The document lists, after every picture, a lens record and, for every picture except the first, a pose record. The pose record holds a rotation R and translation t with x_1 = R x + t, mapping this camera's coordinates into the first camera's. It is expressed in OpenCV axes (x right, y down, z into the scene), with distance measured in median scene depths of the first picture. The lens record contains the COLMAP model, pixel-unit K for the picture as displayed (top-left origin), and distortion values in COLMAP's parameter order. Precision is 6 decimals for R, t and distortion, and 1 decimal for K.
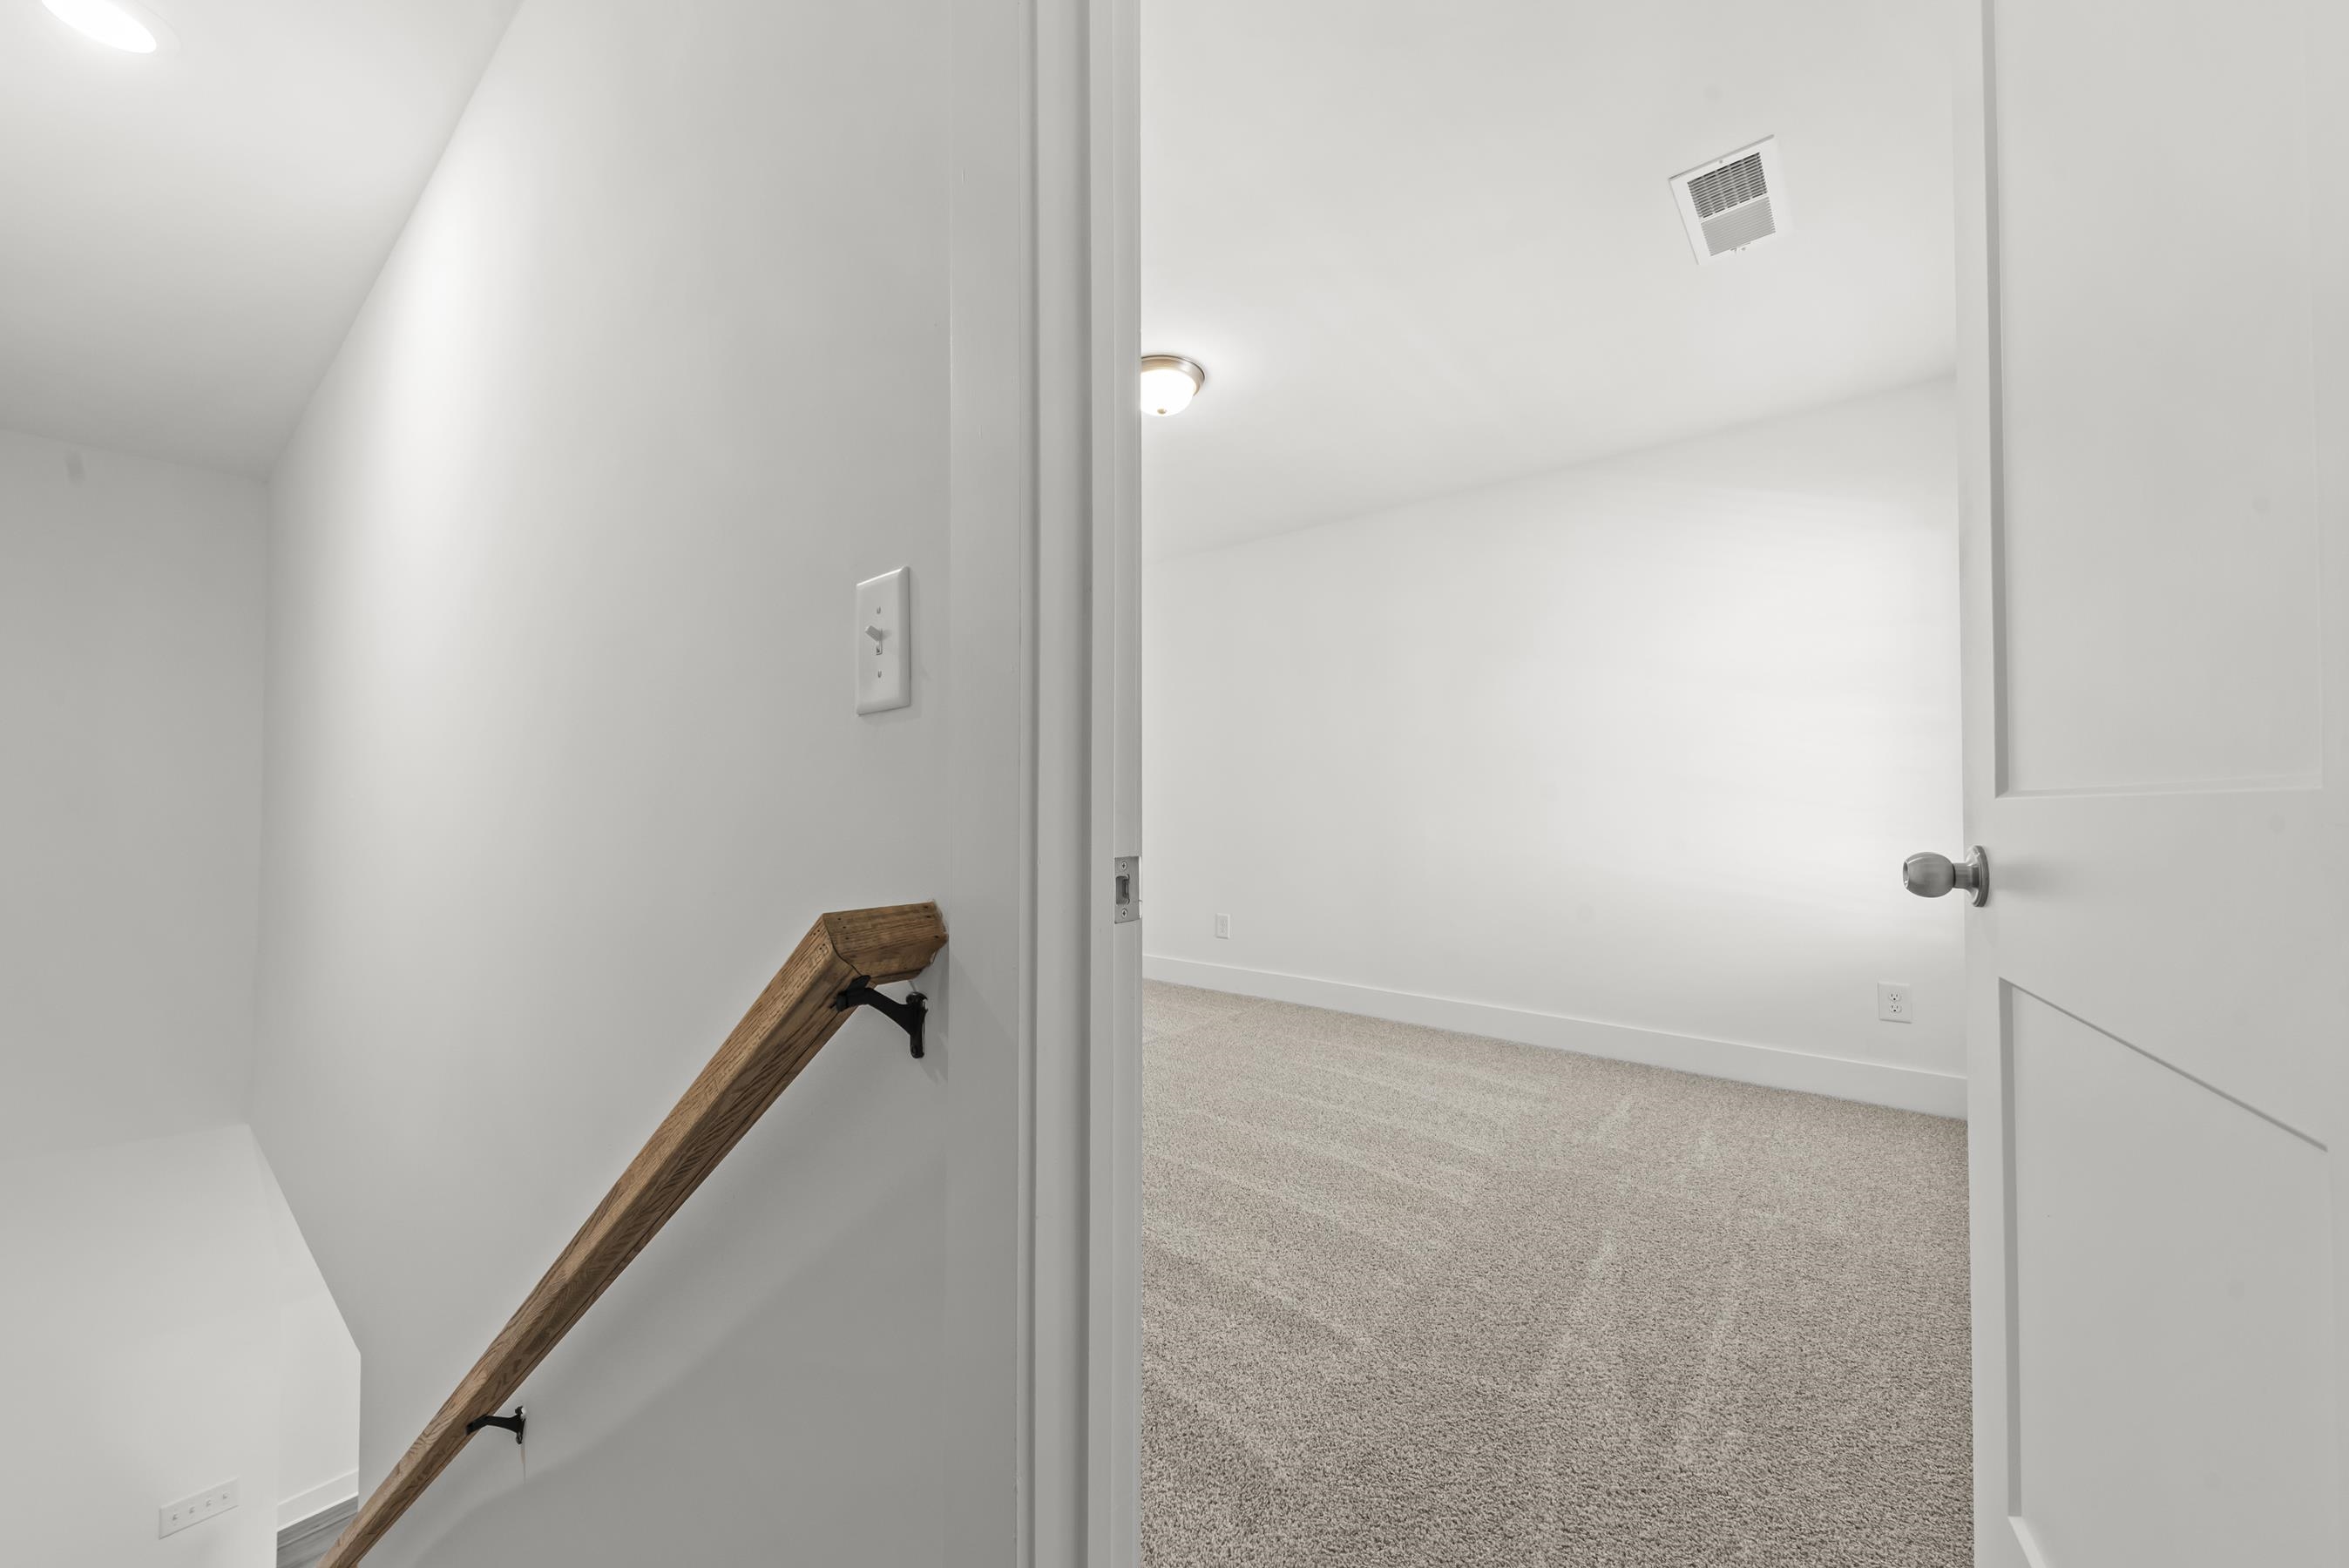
lens RADIAL K [[877.1, 0, 1172.8], [0, 877.1, 785.5], [0, 0, 1]] dist [0.001949, 0.000145]
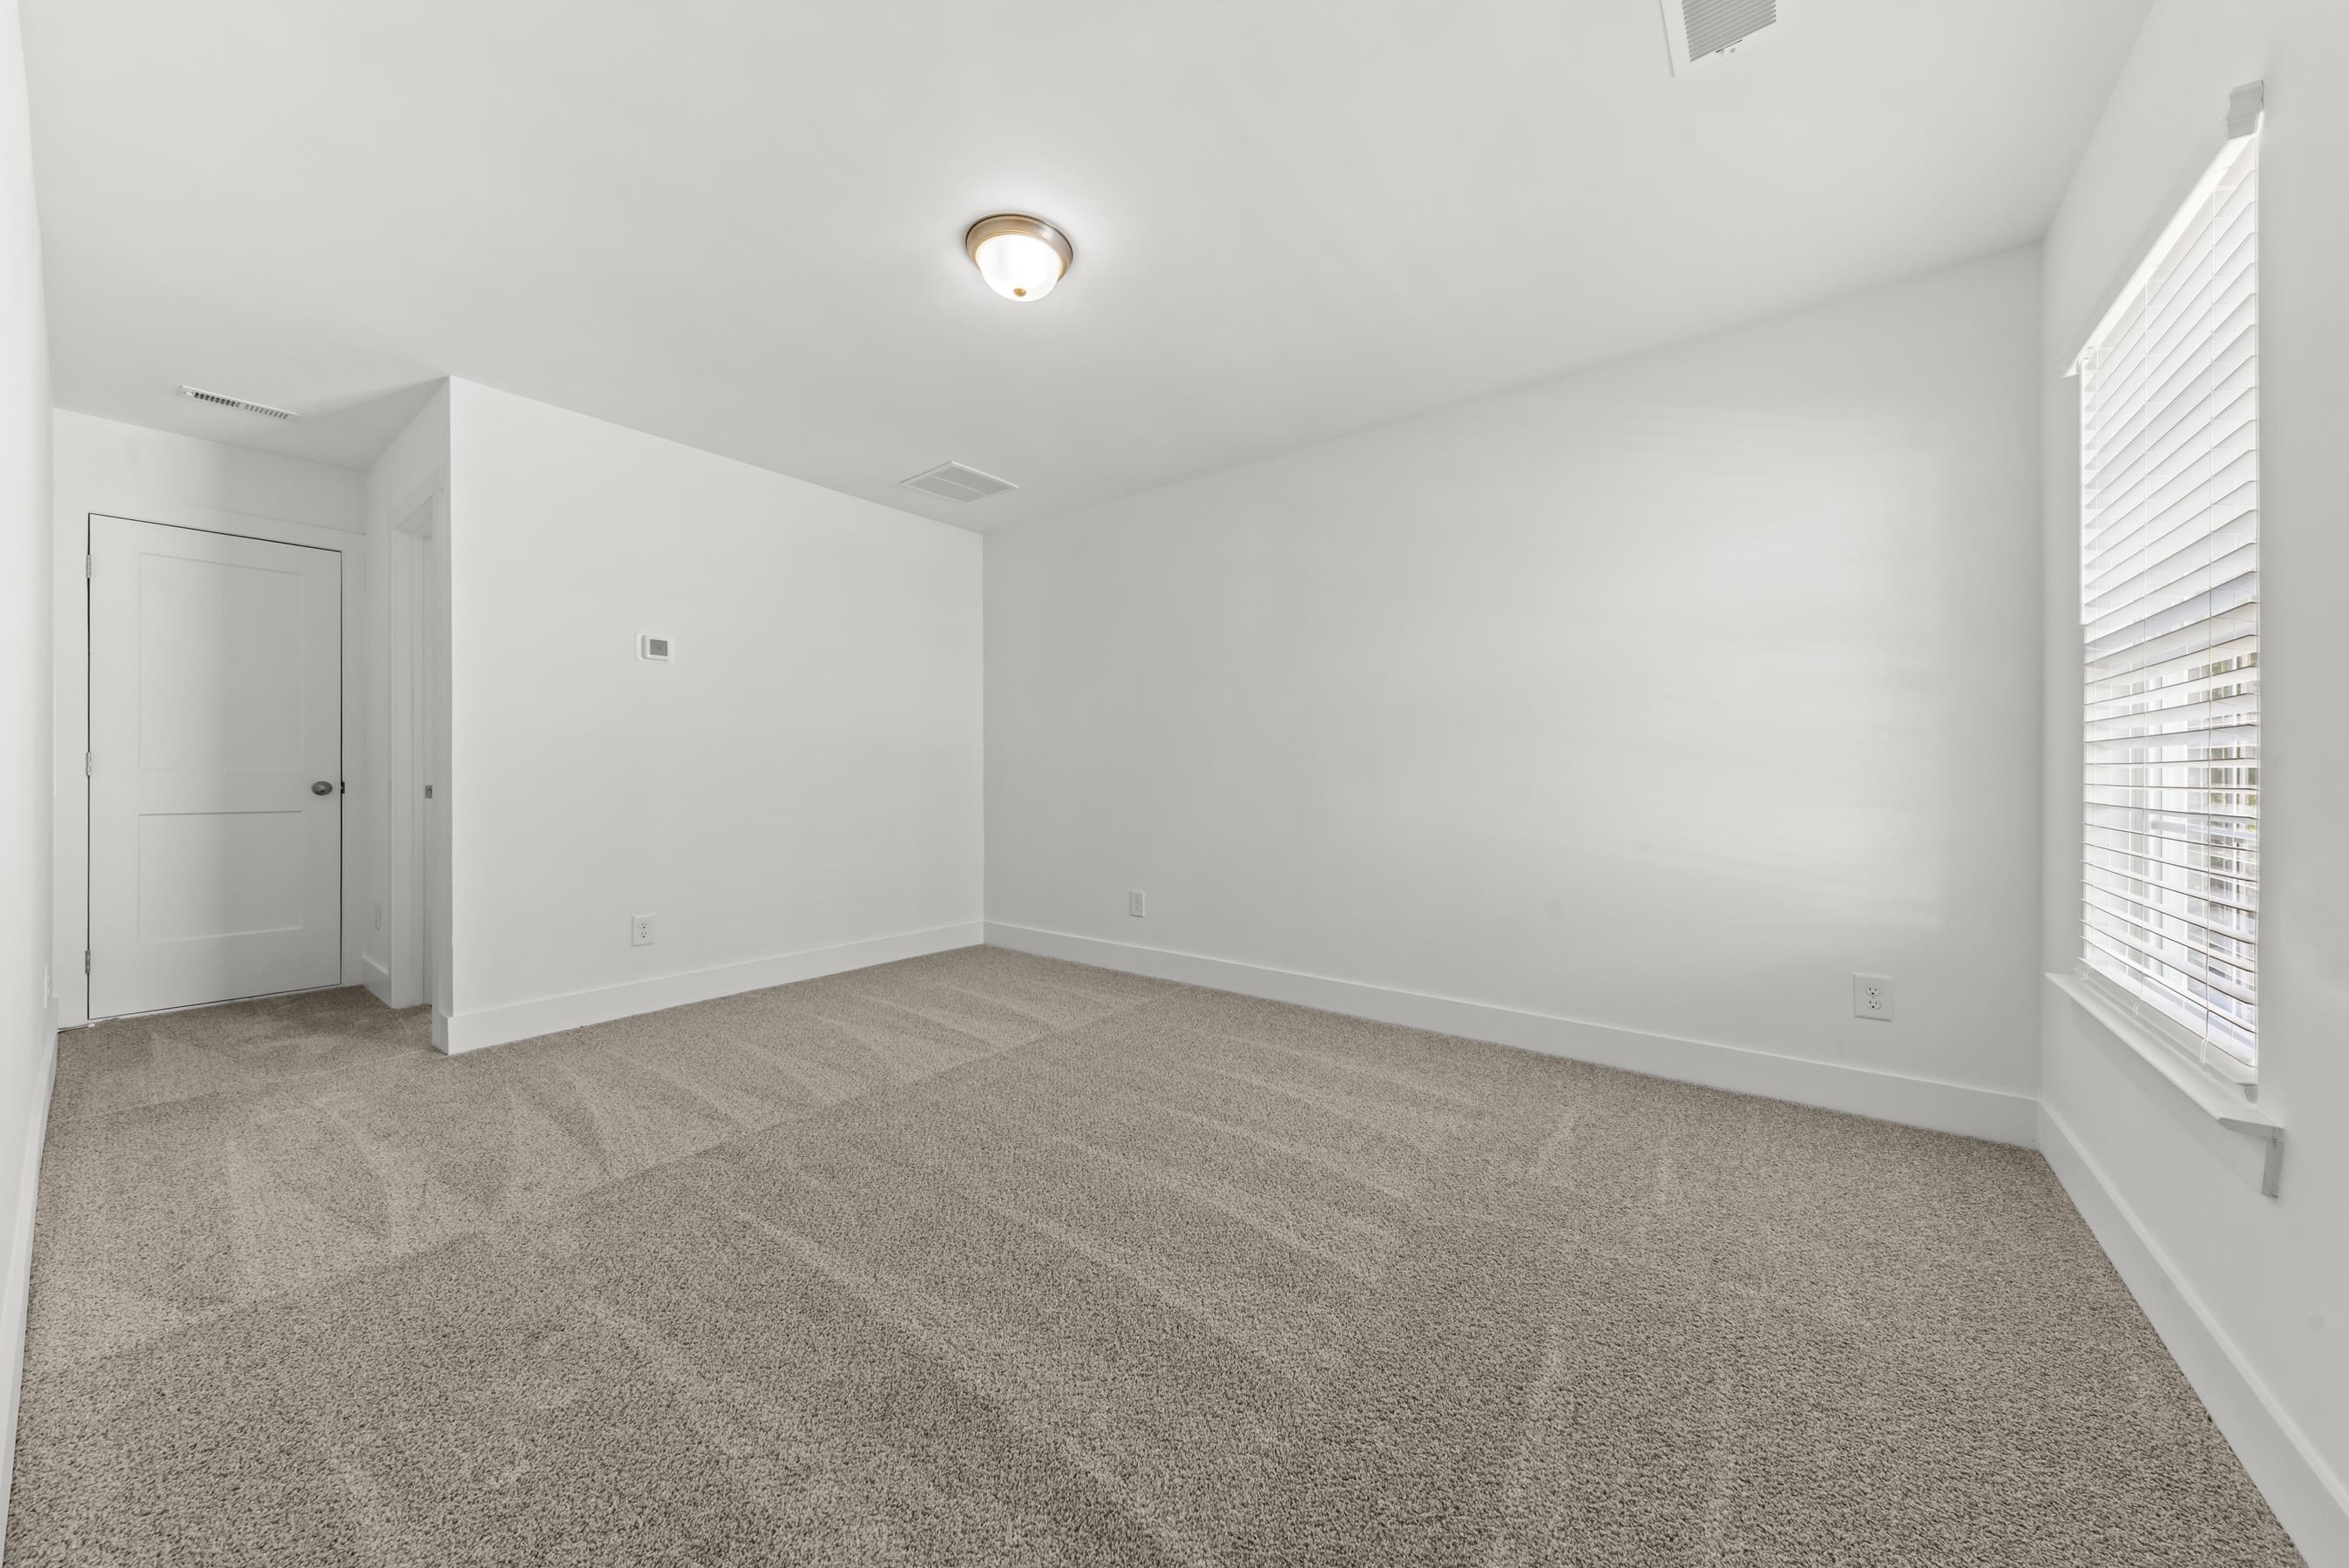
lens RADIAL K [[807.4, 0, 1176.1], [0, 807.4, 768.3], [0, 0, 1]] dist [-0.000806, -0.000183]
pose [[0.999332, -0.002094, 0.036496, 0.120634], [0.001494, 0.999863, 0.016472, 0.006685], [-0.036526, -0.016407, 0.999198, 0.269251]]
